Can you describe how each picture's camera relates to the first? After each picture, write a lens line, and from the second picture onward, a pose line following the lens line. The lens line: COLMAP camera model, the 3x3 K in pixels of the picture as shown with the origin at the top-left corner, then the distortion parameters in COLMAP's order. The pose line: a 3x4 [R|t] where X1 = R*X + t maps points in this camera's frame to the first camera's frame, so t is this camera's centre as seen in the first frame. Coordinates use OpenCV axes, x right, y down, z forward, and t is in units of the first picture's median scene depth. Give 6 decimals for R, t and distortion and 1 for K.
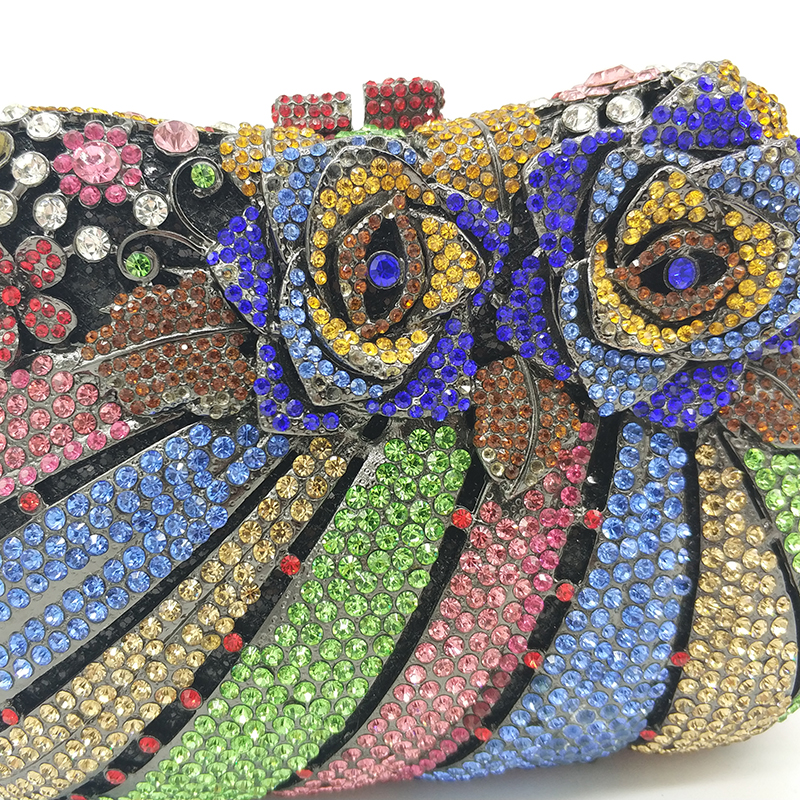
lens RADIAL K [[838.8, 0, 344.9], [0, 838.8, 420.5], [0, 0, 1]] dist [0.160442, -0.492355]
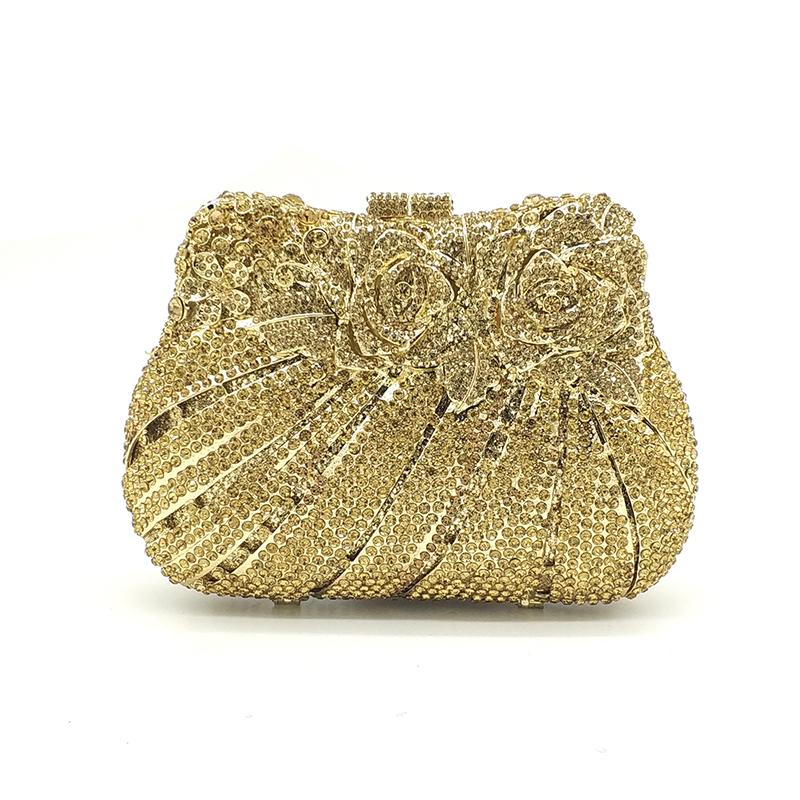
lens RADIAL K [[1141.0, 0, 404.9], [0, 1141.0, 441.9], [0, 0, 1]] dist [0.212454, -0.002477]
pose [[0.991044, 0.089249, -0.099328, 0.345117], [-0.095241, 0.993804, -0.057303, 0.328126], [0.093598, 0.066249, 0.993403, -1.648045]]
